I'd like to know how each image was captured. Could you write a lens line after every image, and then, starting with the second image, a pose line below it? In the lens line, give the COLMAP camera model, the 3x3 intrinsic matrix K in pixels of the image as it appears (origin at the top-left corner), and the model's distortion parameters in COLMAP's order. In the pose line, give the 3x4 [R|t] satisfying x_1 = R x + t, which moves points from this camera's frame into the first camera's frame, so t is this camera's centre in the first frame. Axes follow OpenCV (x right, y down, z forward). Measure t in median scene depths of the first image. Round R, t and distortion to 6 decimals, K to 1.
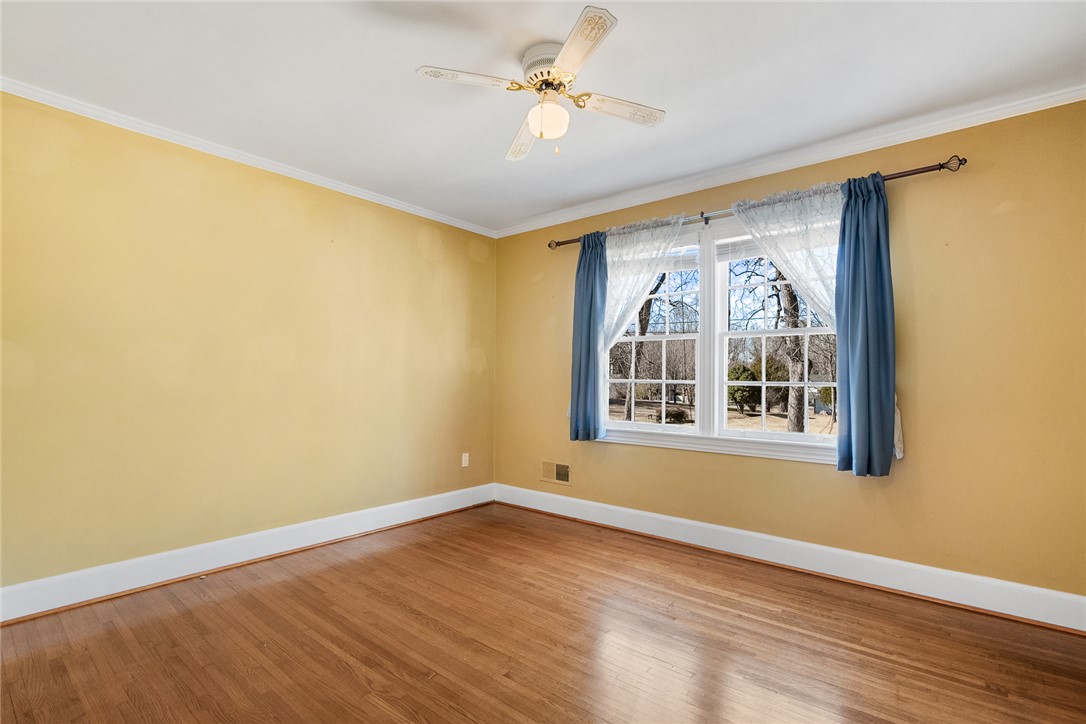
lens RADIAL K [[494.2, 0, 540.2], [0, 494.2, 368.3], [0, 0, 1]] dist [-0.012189, 0.003990]
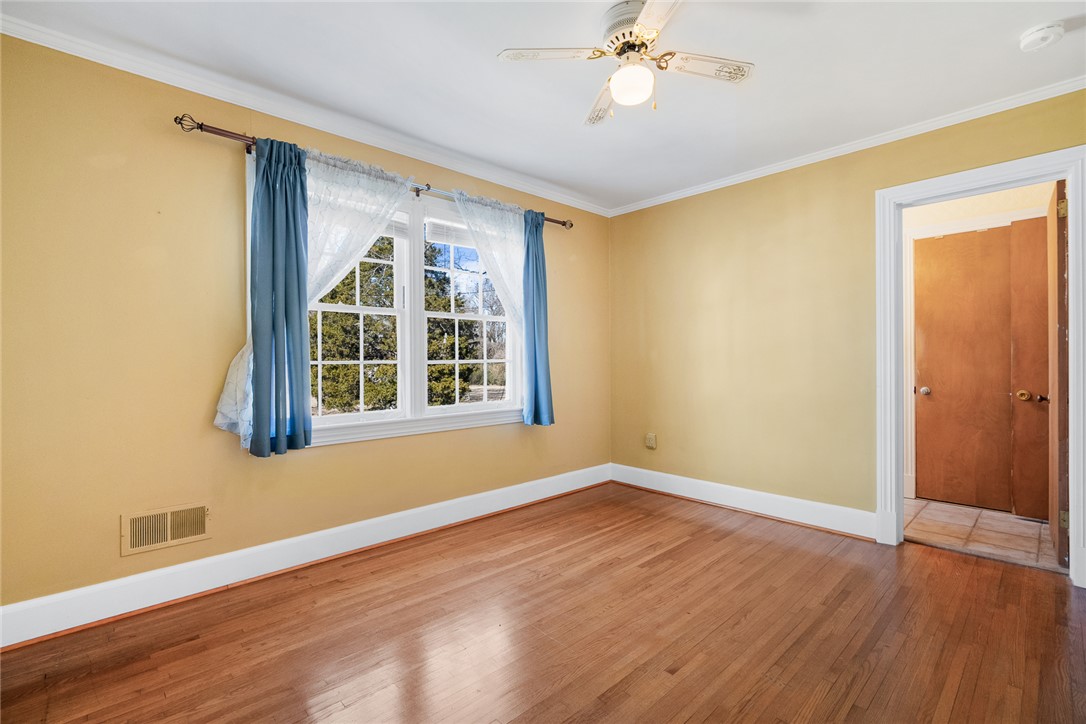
lens RADIAL K [[494.2, 0, 540.6], [0, 494.2, 357.3], [0, 0, 1]] dist [-0.012189, 0.003990]
pose [[0.125563, -0.010669, 0.992028, -0.592046], [-0.017410, 0.999764, 0.012956, 0.002514], [-0.991933, -0.018898, 0.125348, 0.650468]]
